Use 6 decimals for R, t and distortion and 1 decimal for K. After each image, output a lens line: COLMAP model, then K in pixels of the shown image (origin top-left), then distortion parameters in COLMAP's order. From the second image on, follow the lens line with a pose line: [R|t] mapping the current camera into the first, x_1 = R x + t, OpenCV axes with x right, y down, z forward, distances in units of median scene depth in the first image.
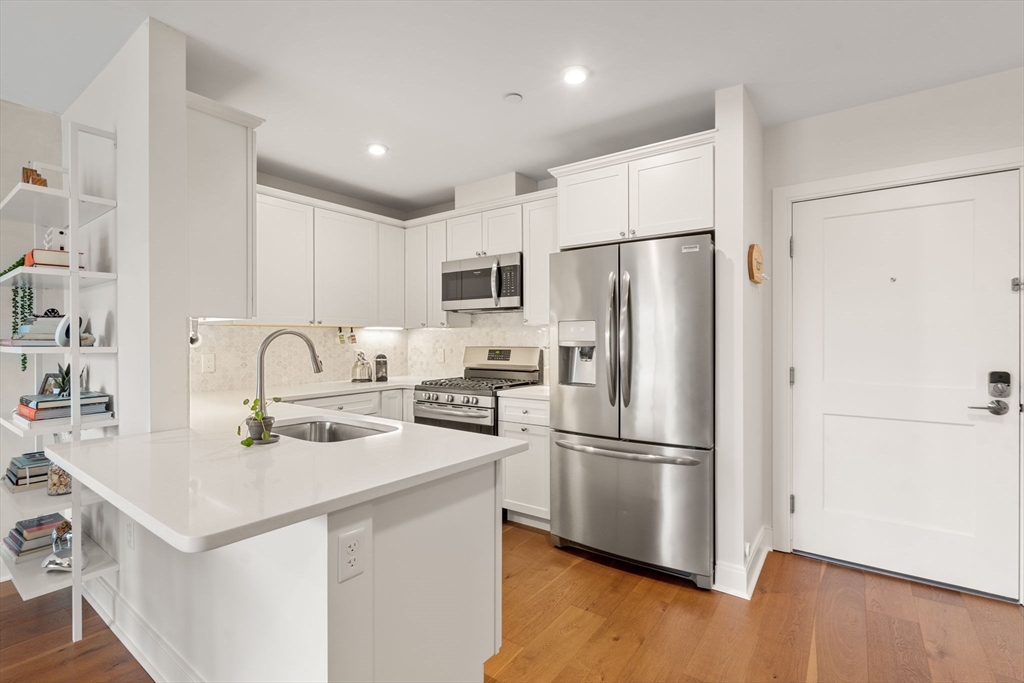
lens RADIAL K [[465.5, 0, 507.8], [0, 465.5, 337.2], [0, 0, 1]] dist [-0.002229, 0.001170]
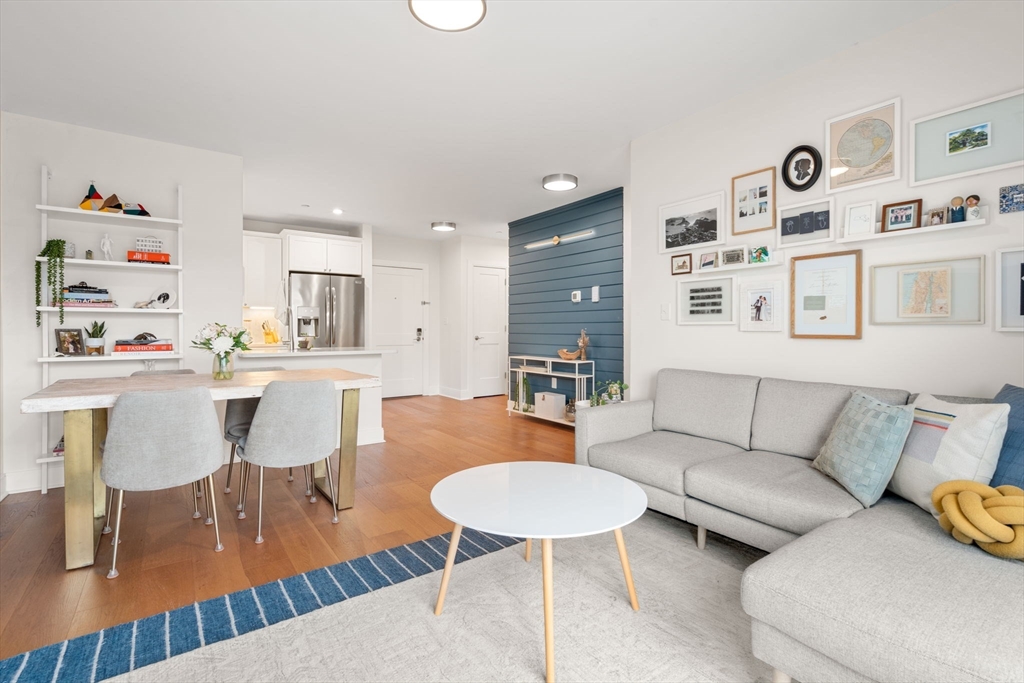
lens RADIAL K [[465.5, 0, 511.0], [0, 465.5, 332.3], [0, 0, 1]] dist [-0.002229, 0.001170]
pose [[0.310221, -0.003913, 0.950656, -1.261992], [-0.006644, 0.999958, 0.006284, 0.049558], [-0.950641, -0.008266, 0.310182, -0.443838]]
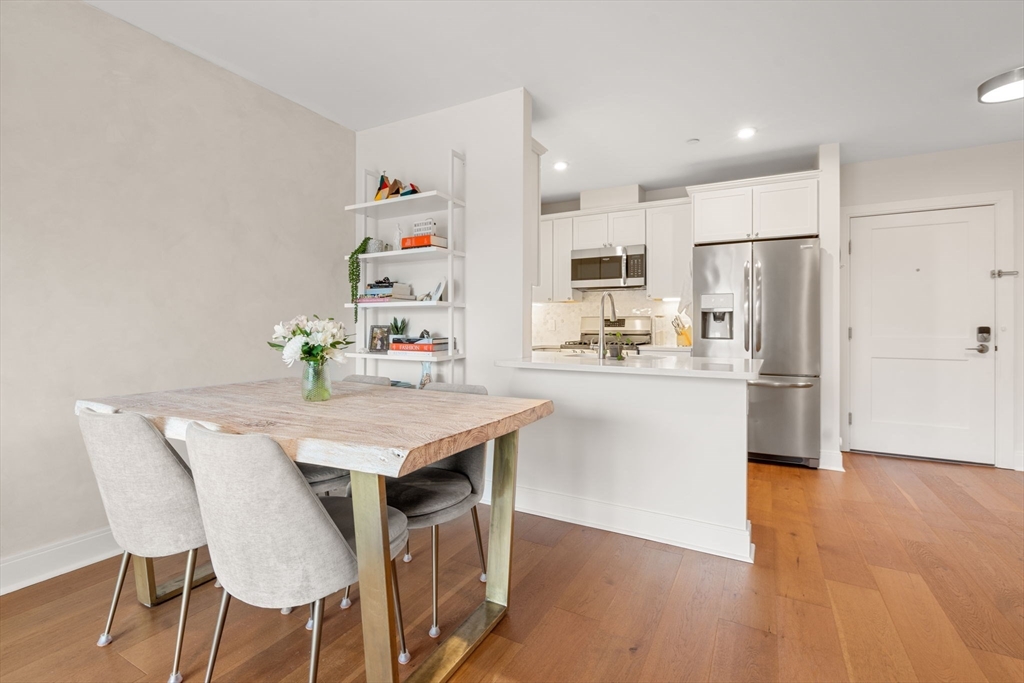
lens RADIAL K [[465.5, 0, 496.5], [0, 465.5, 322.6], [0, 0, 1]] dist [-0.002229, 0.001170]
pose [[0.992394, 0.008029, 0.122837, -0.552534], [-0.007117, 0.999944, -0.007866, 0.054478], [-0.122893, 0.006932, 0.992396, -0.272717]]
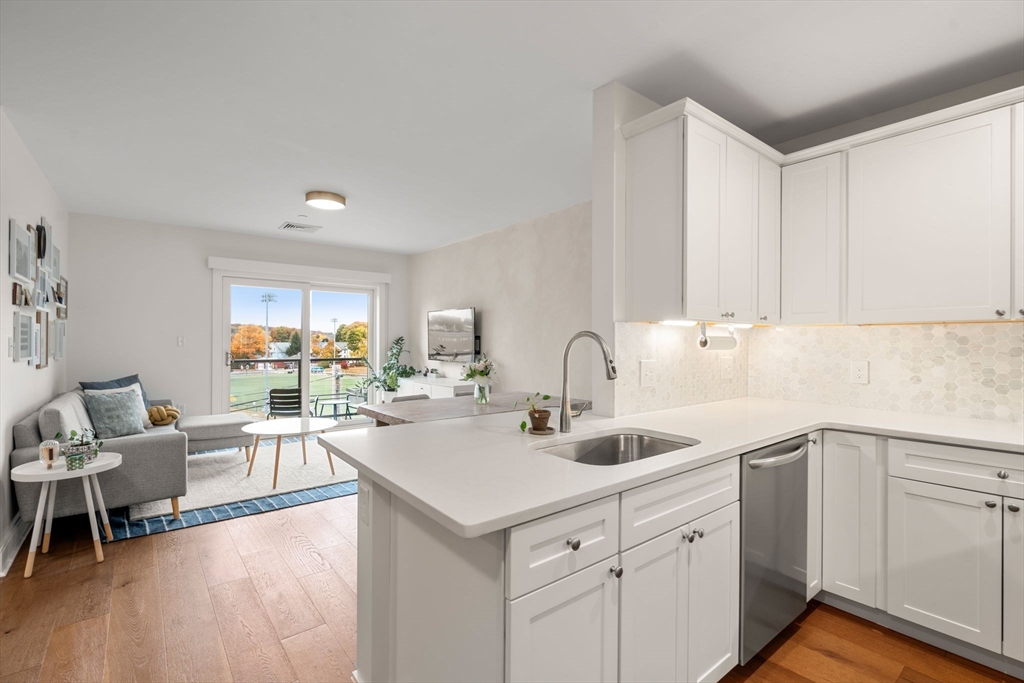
lens RADIAL K [[465.5, 0, 503.1], [0, 465.5, 342.1], [0, 0, 1]] dist [-0.002229, 0.001170]
pose [[-0.262917, 0.001836, -0.964817, 0.273347], [-0.000620, 0.999998, 0.002072, 0.001565], [0.964818, 0.001143, -0.262915, 0.561682]]
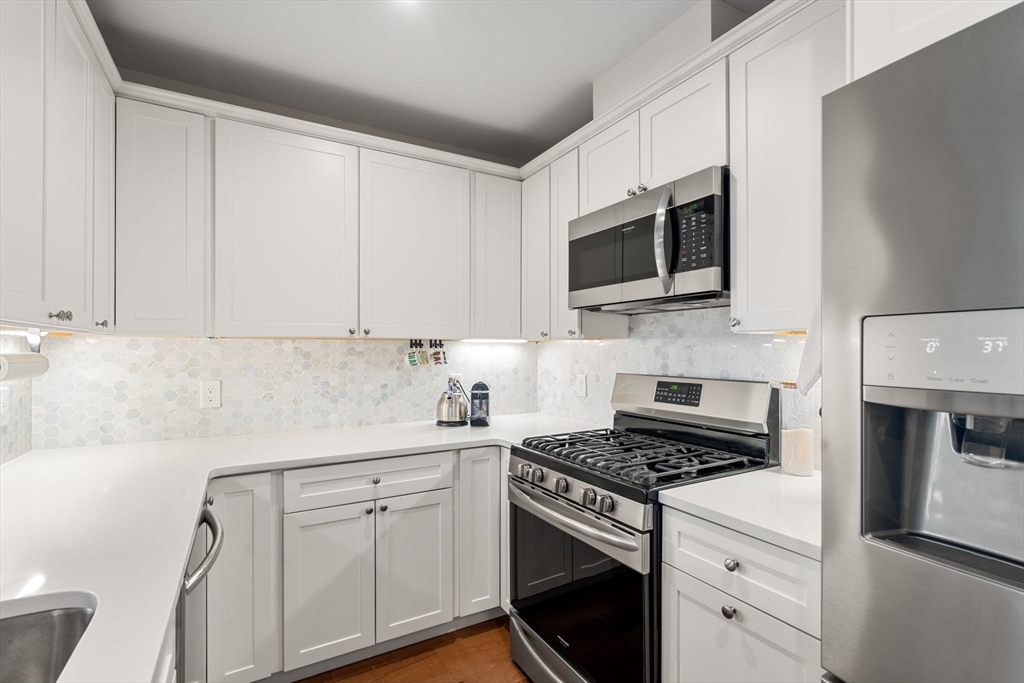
lens RADIAL K [[465.5, 0, 512.3], [0, 465.5, 349.8], [0, 0, 1]] dist [-0.002229, 0.001170]
pose [[0.916373, 0.003215, -0.400312, 0.020826], [-0.002306, 0.999994, 0.002753, -0.010467], [0.400318, -0.001600, 0.916375, 0.511816]]
